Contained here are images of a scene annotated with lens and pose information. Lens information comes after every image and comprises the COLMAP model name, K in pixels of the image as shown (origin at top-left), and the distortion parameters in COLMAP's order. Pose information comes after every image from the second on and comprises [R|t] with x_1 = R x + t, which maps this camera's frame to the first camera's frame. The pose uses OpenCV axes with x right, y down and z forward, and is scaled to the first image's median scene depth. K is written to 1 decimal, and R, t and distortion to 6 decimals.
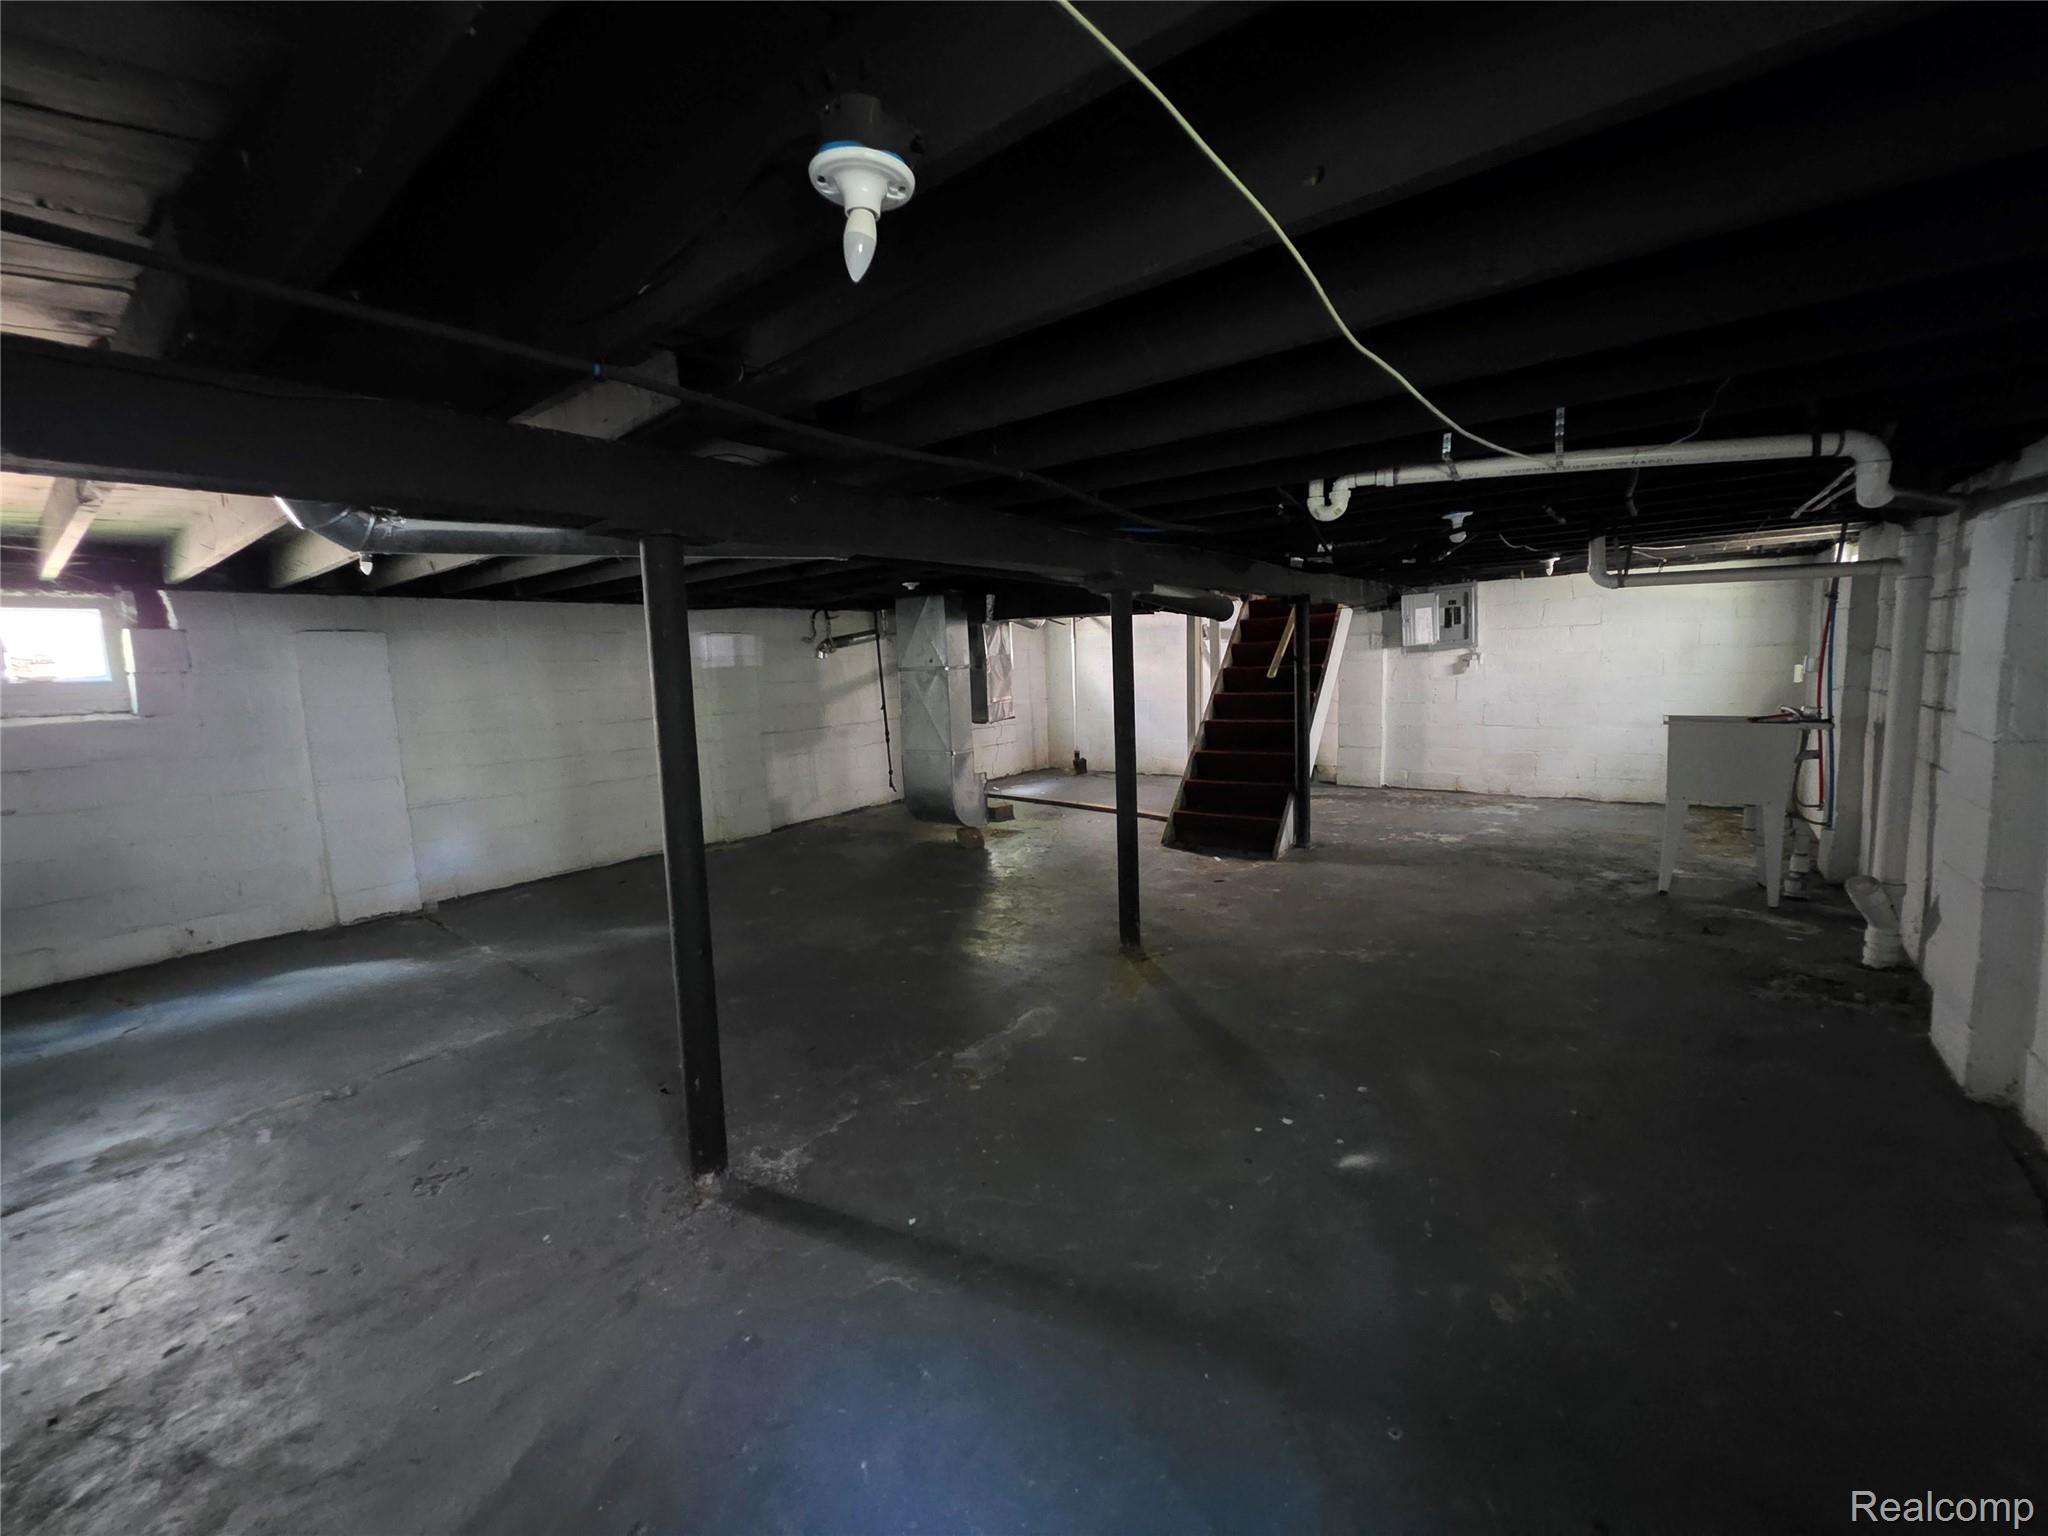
lens RADIAL K [[817.2, 0, 1016.7], [0, 817.2, 764.5], [0, 0, 1]] dist [-0.001523, 0.000605]
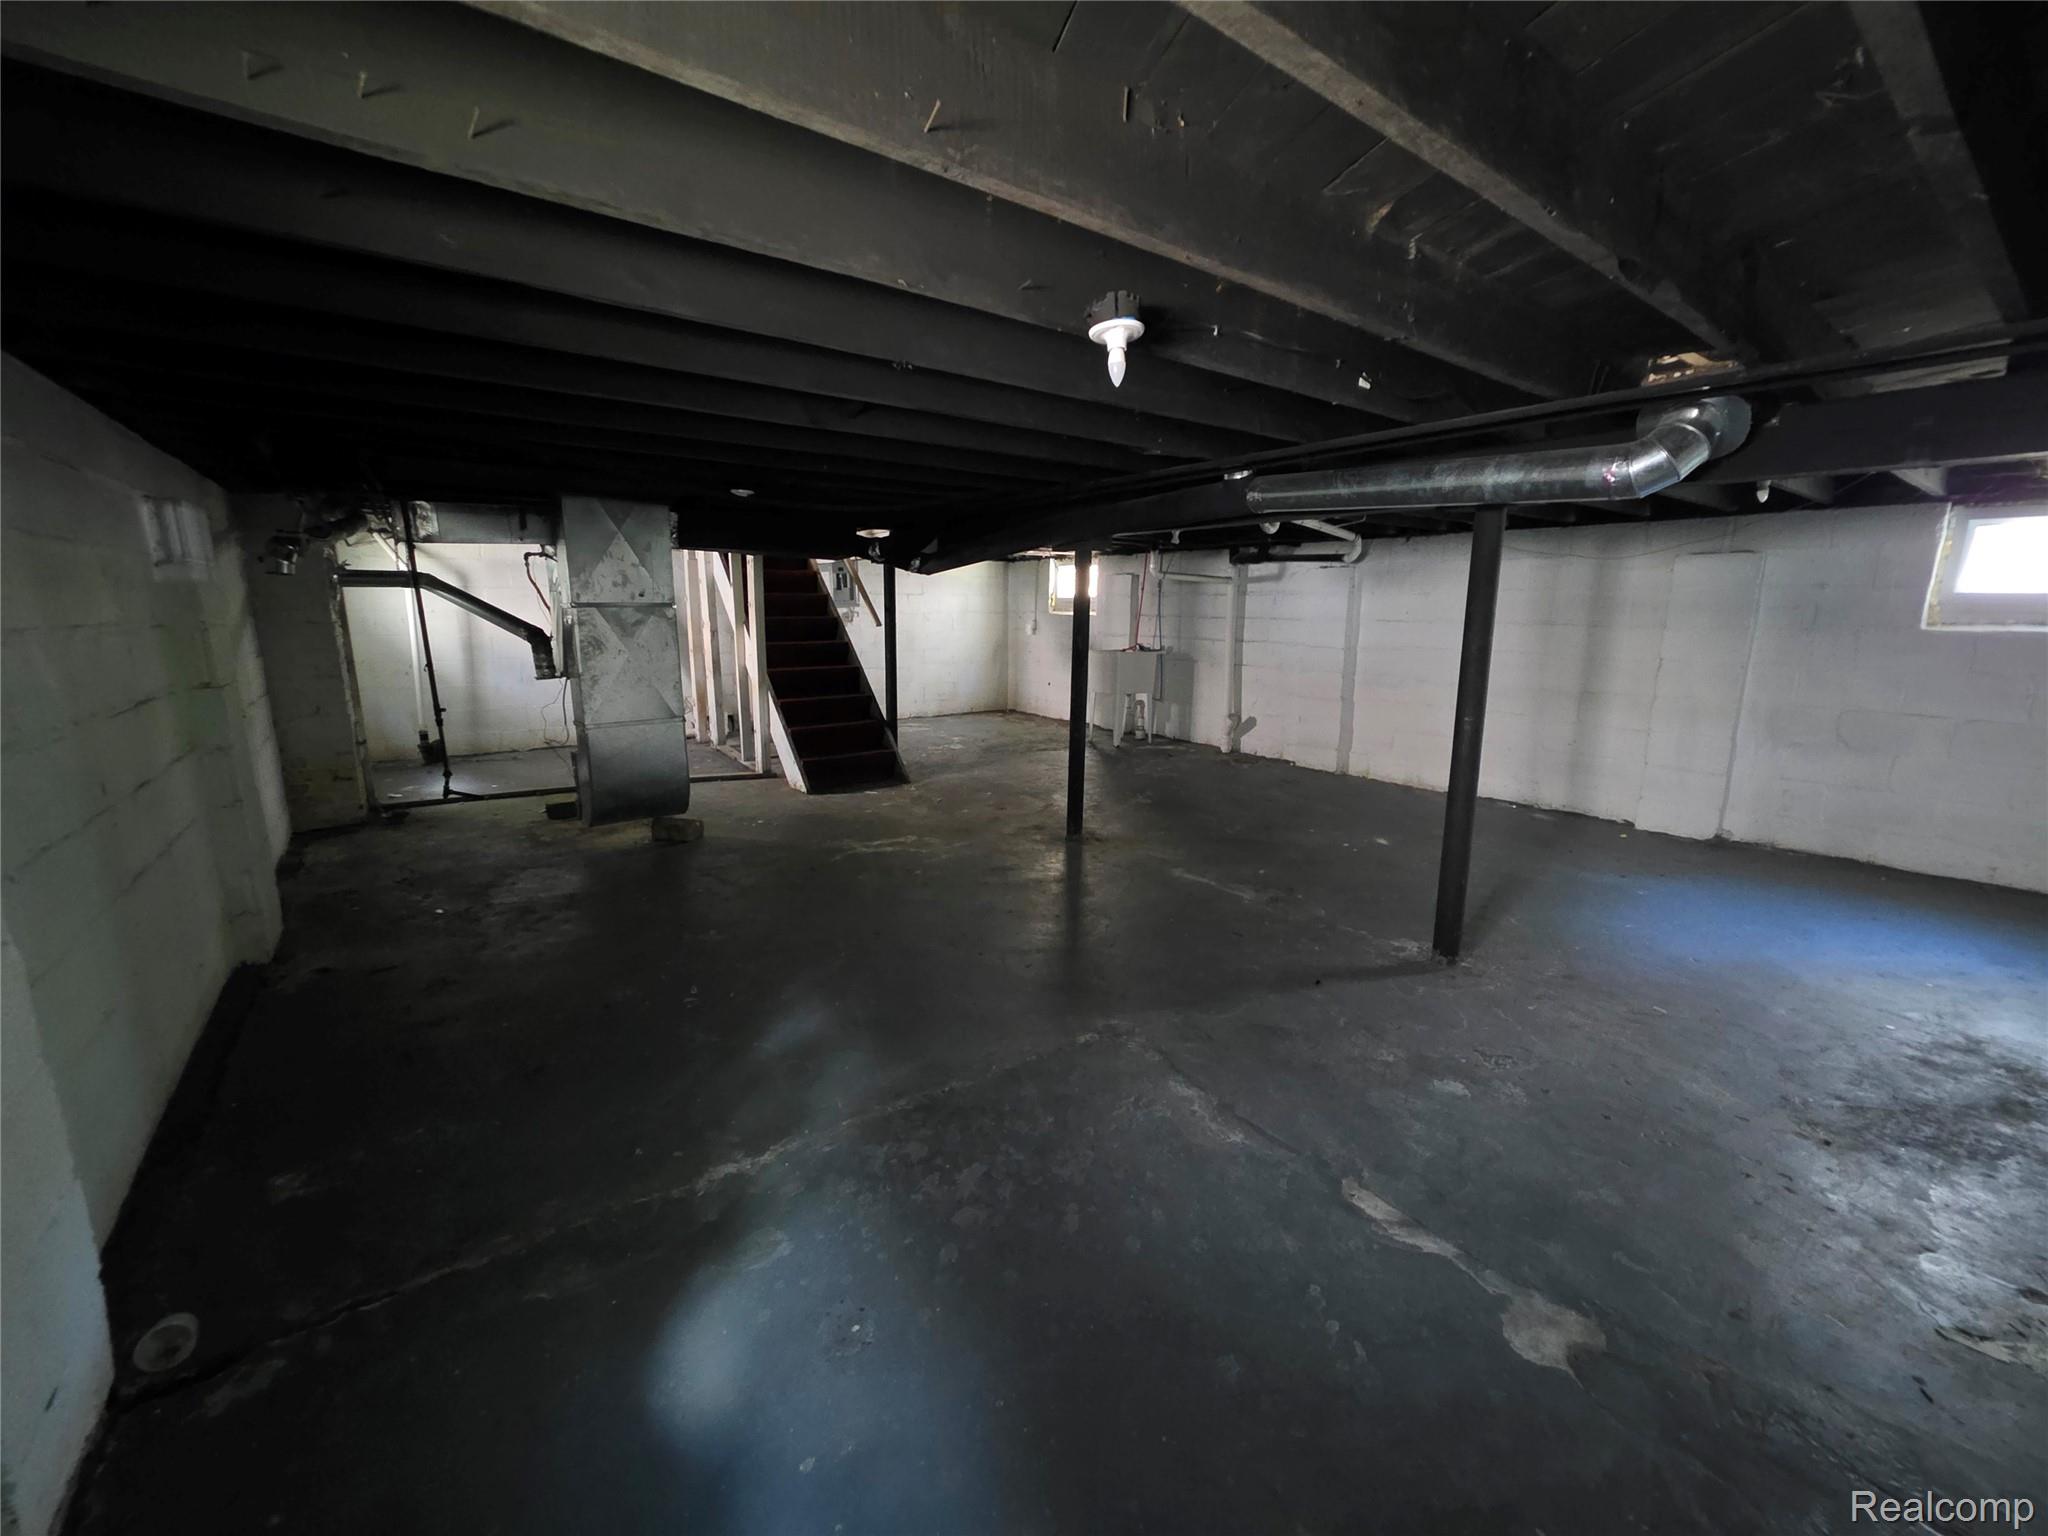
lens RADIAL K [[817.2, 0, 1021.0], [0, 817.2, 759.3], [0, 0, 1]] dist [-0.001523, 0.000605]
pose [[0.271206, -0.136620, 0.952776, -1.342051], [0.101734, 0.988399, 0.112770, -0.057728], [-0.957130, 0.066346, 0.281959, 0.906215]]
